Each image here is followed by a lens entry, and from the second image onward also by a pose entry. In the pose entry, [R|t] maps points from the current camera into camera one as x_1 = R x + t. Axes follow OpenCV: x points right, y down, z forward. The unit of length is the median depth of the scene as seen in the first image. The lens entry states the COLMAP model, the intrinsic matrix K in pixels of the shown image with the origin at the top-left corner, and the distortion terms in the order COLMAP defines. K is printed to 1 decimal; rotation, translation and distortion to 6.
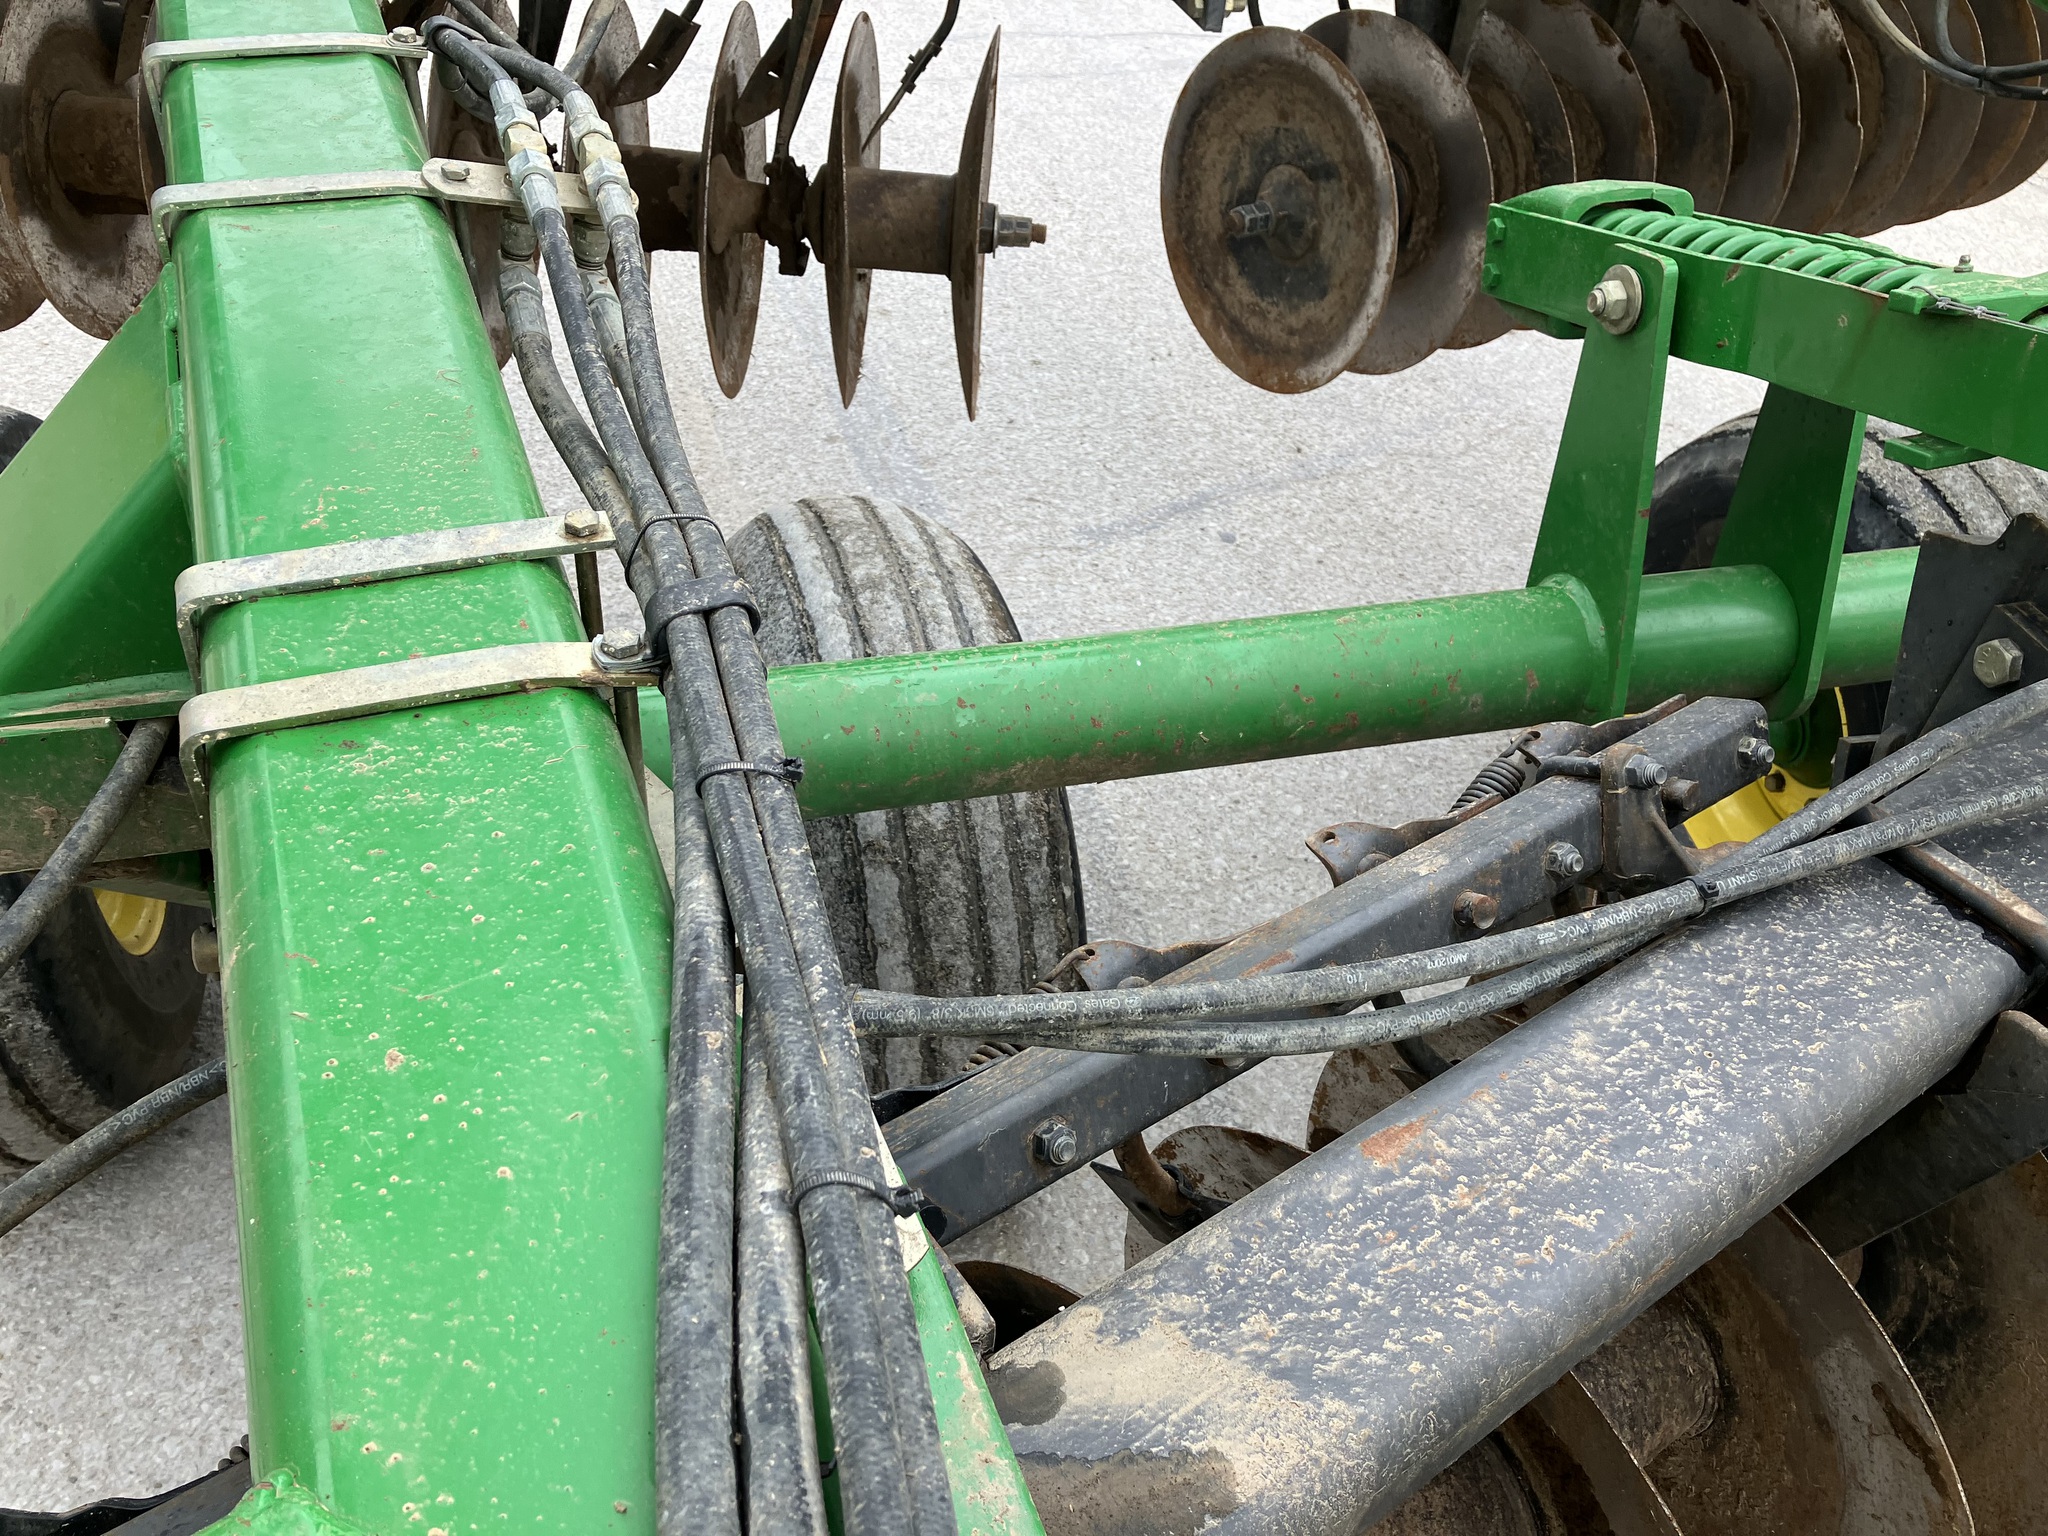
lens RADIAL K [[1661.1, 0, 1035.0], [0, 1661.1, 768.6], [0, 0, 1]] dist [0.016880, -0.006415]
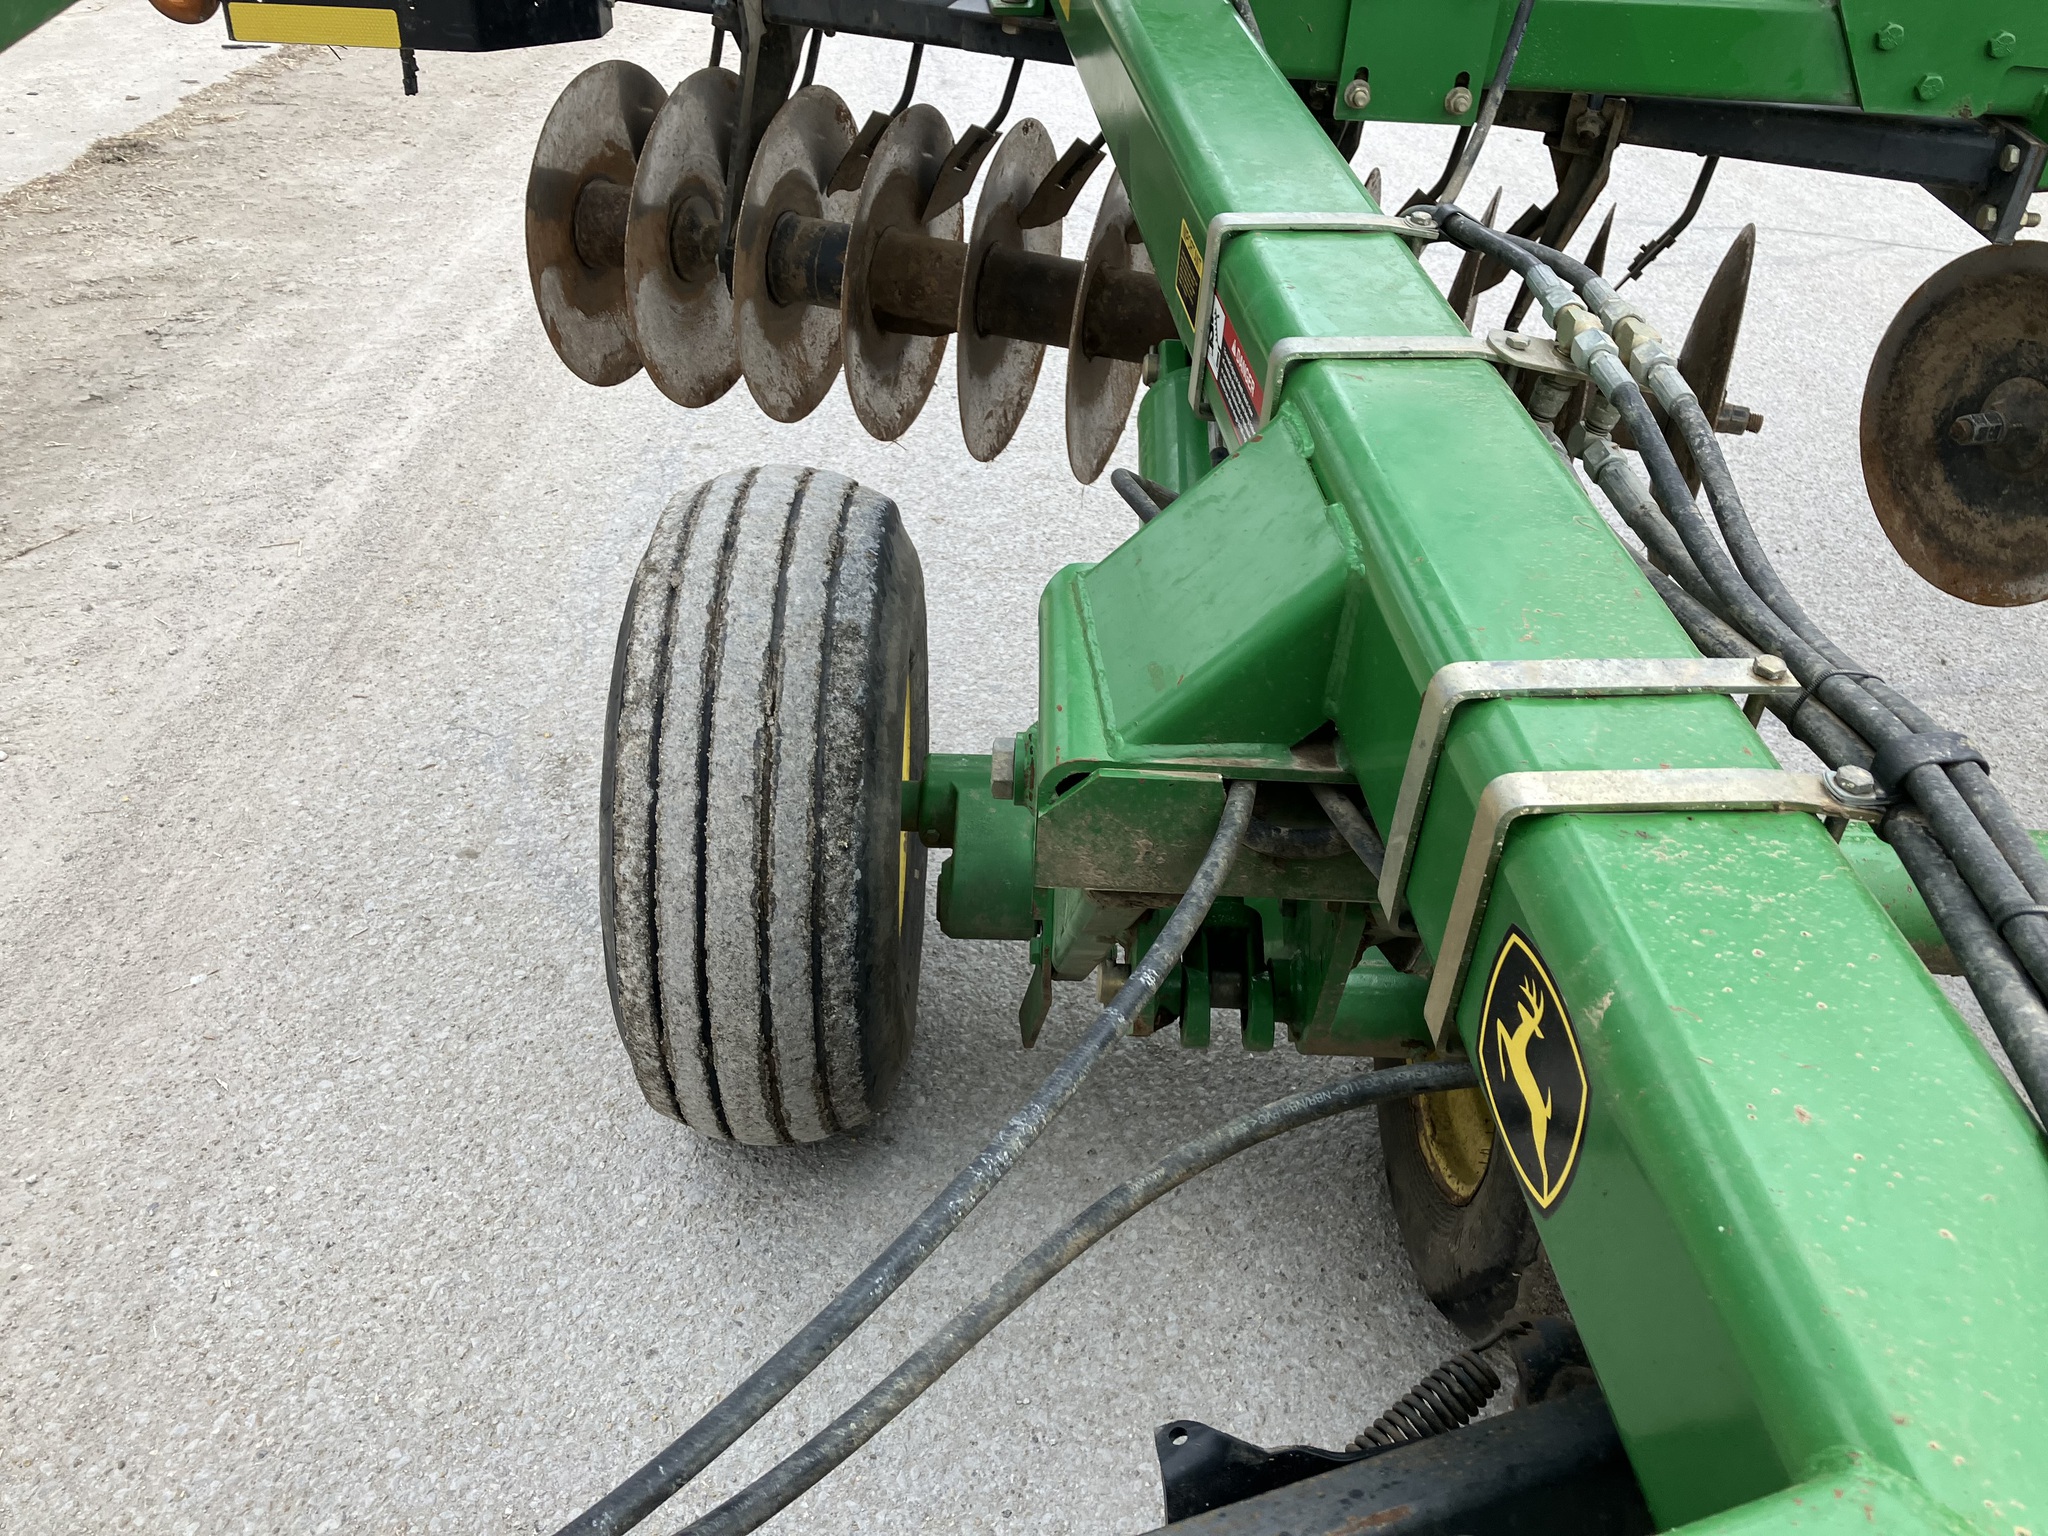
lens RADIAL K [[1661.1, 0, 1016.1], [0, 1661.1, 758.4], [0, 0, 1]] dist [0.016880, -0.006415]
pose [[0.960104, 0.143186, -0.240206, -0.214043], [-0.164168, 0.983971, -0.069639, 0.032674], [0.226384, 0.106295, 0.968221, -0.085349]]
